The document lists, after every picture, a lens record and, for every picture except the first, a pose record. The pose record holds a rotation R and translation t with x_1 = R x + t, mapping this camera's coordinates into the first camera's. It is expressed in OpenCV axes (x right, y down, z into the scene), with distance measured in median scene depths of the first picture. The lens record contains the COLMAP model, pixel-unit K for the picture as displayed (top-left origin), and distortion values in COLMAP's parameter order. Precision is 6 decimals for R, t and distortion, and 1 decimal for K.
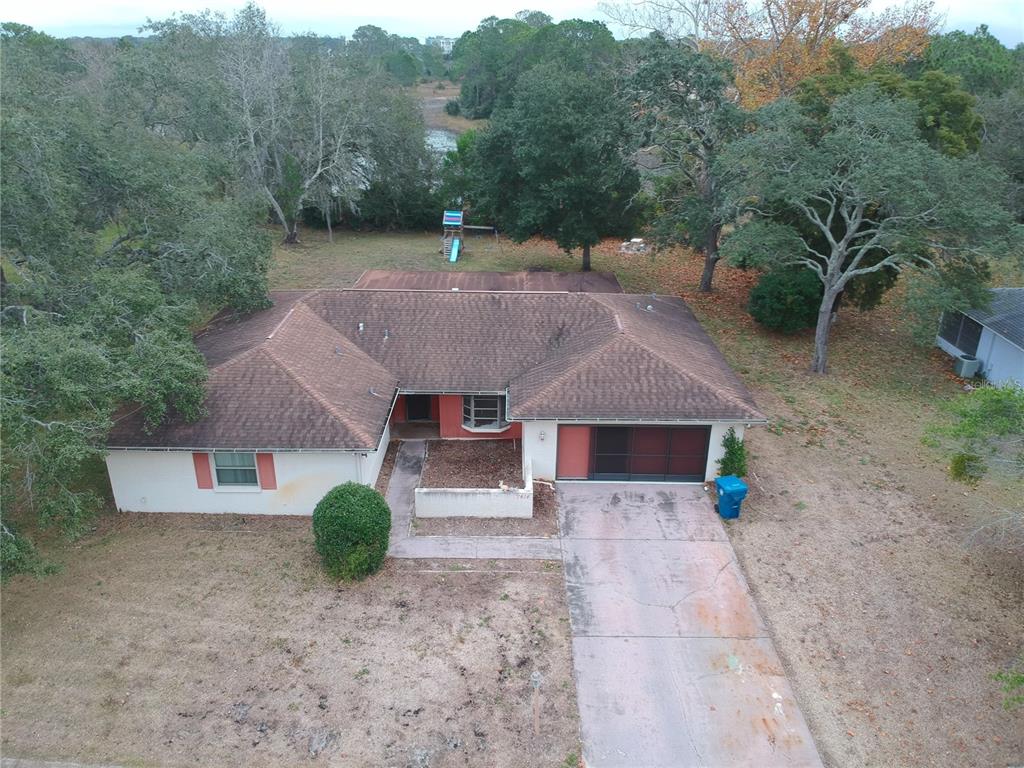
lens RADIAL K [[754.9, 0, 509.7], [0, 754.9, 365.4], [0, 0, 1]] dist [0.095192, -0.181118]
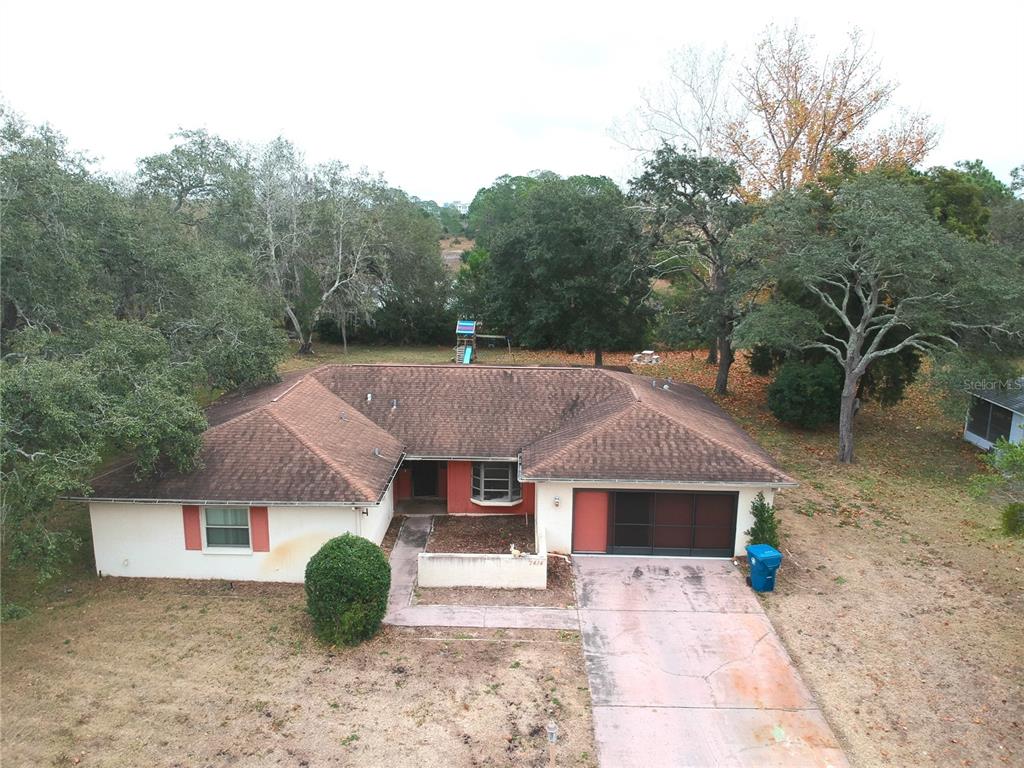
lens RADIAL K [[754.8, 0, 510.1], [0, 754.8, 364.0], [0, 0, 1]] dist [0.074753, -0.139653]
pose [[0.999866, 0.004780, -0.015661, -0.000556], [-0.007773, 0.980359, -0.197066, 0.119811], [0.014411, 0.197161, 0.980265, 0.054506]]
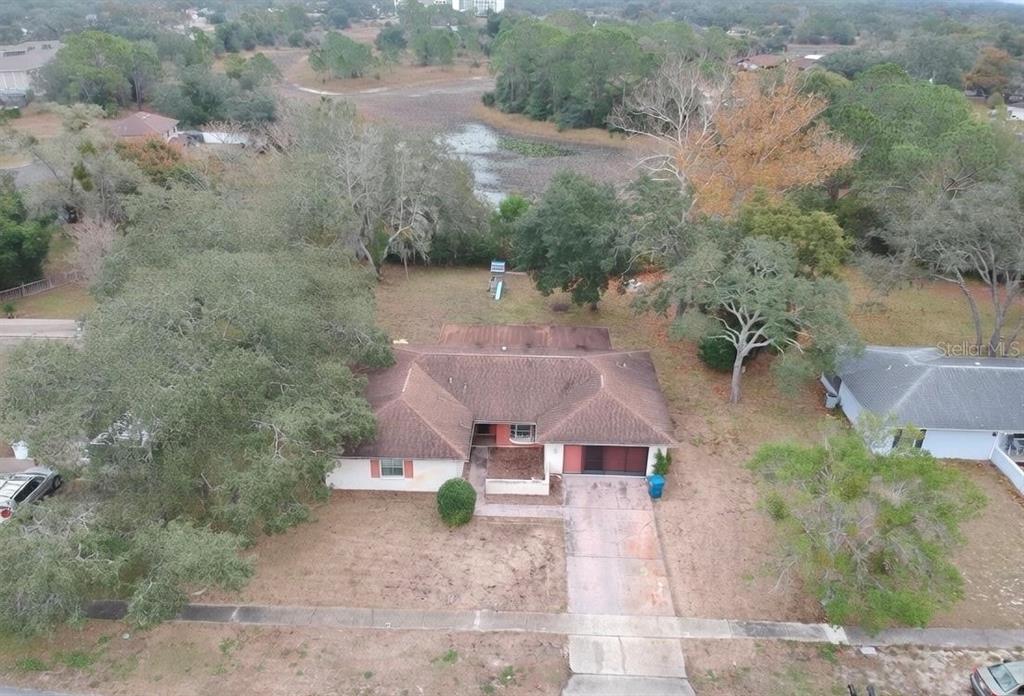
lens RADIAL K [[730.3, 0, 521.3], [0, 730.3, 379.0], [0, 0, 1]] dist [0.144133, -0.000037]
pose [[0.999665, 0.015919, -0.020397, -0.005609], [-0.014291, 0.996878, 0.077650, -0.226933], [0.021569, -0.077333, 0.996772, -0.786756]]
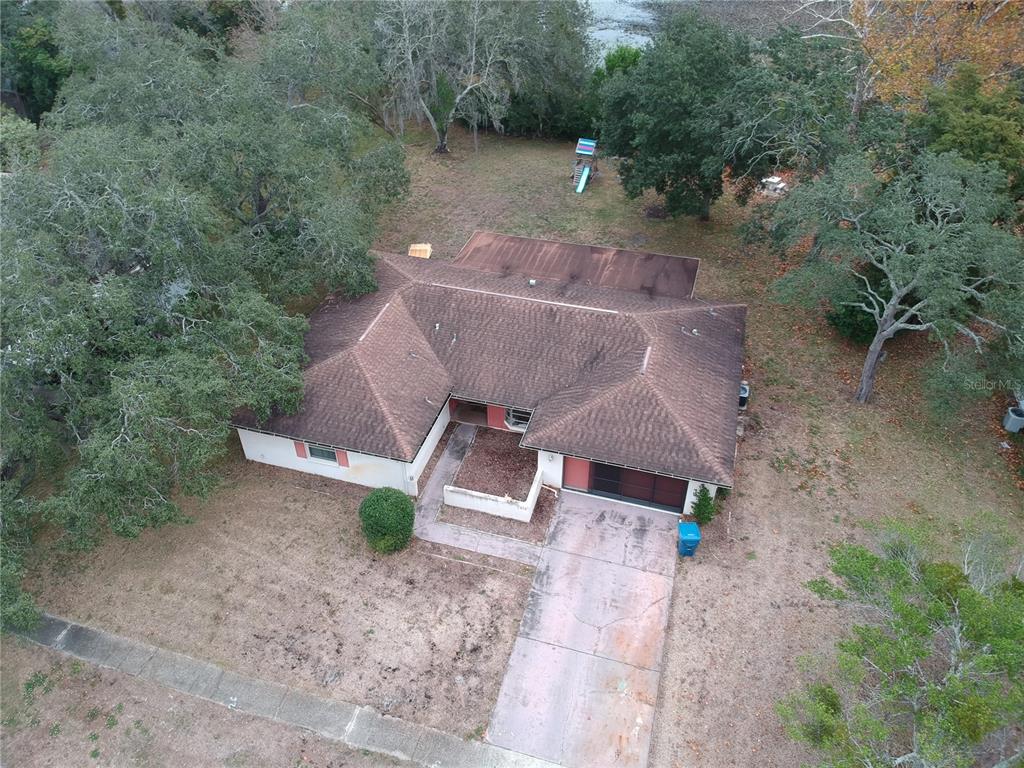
lens RADIAL K [[754.9, 0, 509.7], [0, 754.9, 365.4], [0, 0, 1]] dist [0.095192, -0.181118]
pose [[0.960371, 0.159114, -0.228845, 0.256766], [-0.095932, 0.959576, 0.264595, -0.404421], [0.261695, -0.232156, 0.936813, -0.161576]]
